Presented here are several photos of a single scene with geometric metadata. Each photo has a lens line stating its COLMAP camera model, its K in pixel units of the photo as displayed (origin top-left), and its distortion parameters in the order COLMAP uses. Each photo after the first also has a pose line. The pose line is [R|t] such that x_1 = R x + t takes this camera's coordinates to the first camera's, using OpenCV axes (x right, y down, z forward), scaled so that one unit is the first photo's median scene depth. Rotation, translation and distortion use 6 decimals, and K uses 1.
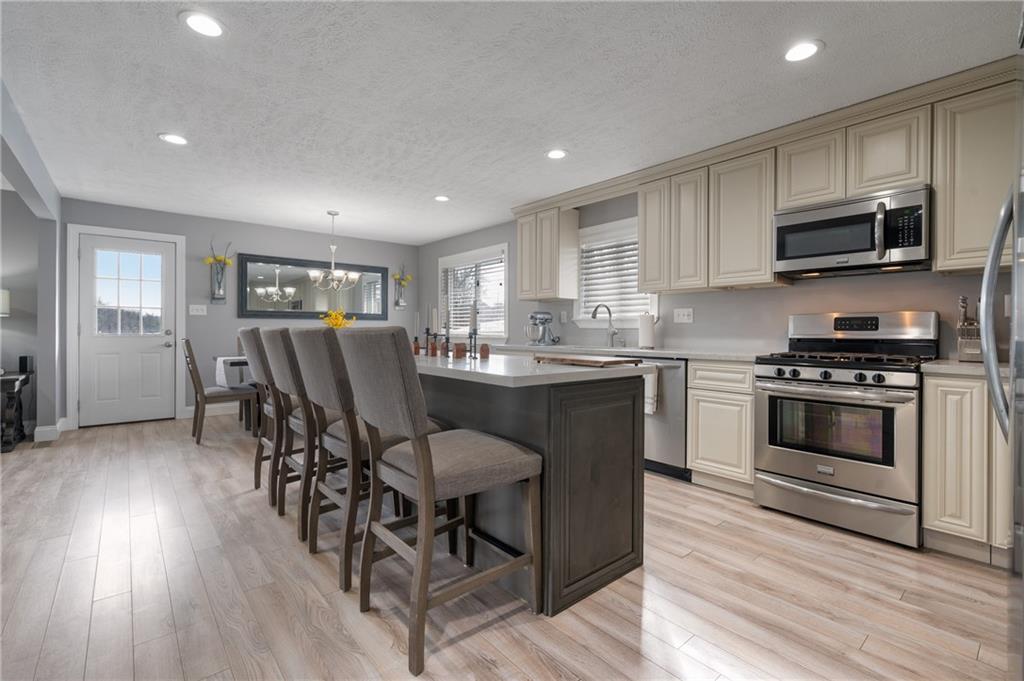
lens RADIAL K [[455.7, 0, 512.5], [0, 455.7, 332.9], [0, 0, 1]] dist [-0.000429, -0.000289]
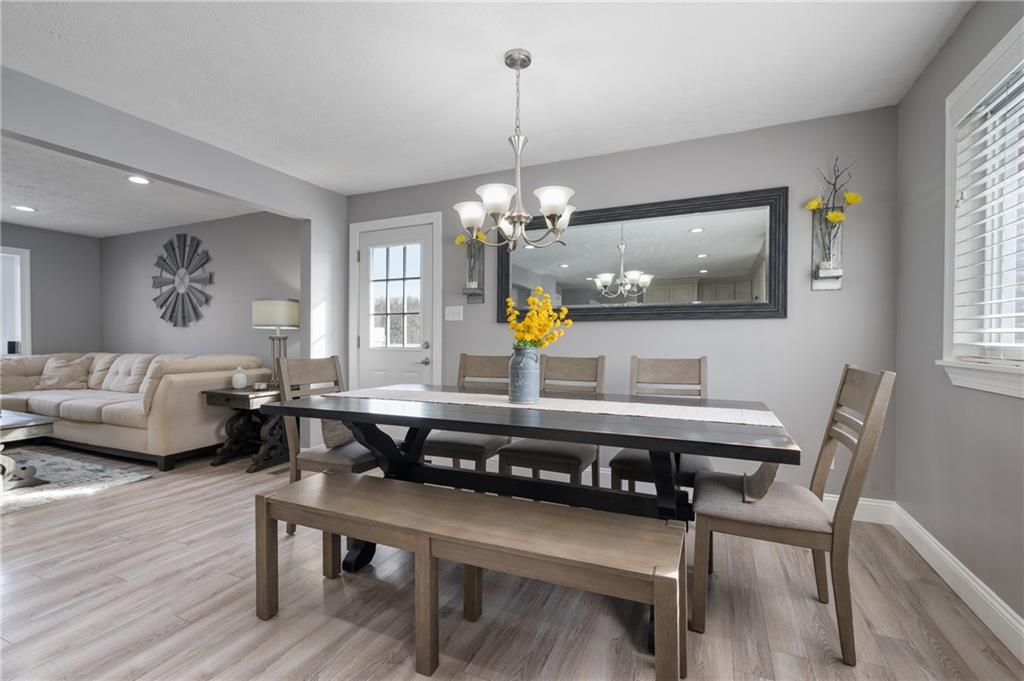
lens RADIAL K [[455.7, 0, 511.5], [0, 455.7, 344.2], [0, 0, 1]] dist [-0.000429, -0.000289]
pose [[0.429976, 0.004674, -0.902828, -0.020514], [-0.005409, 0.999982, 0.002601, -0.005663], [0.902824, 0.003765, 0.429993, 0.799371]]
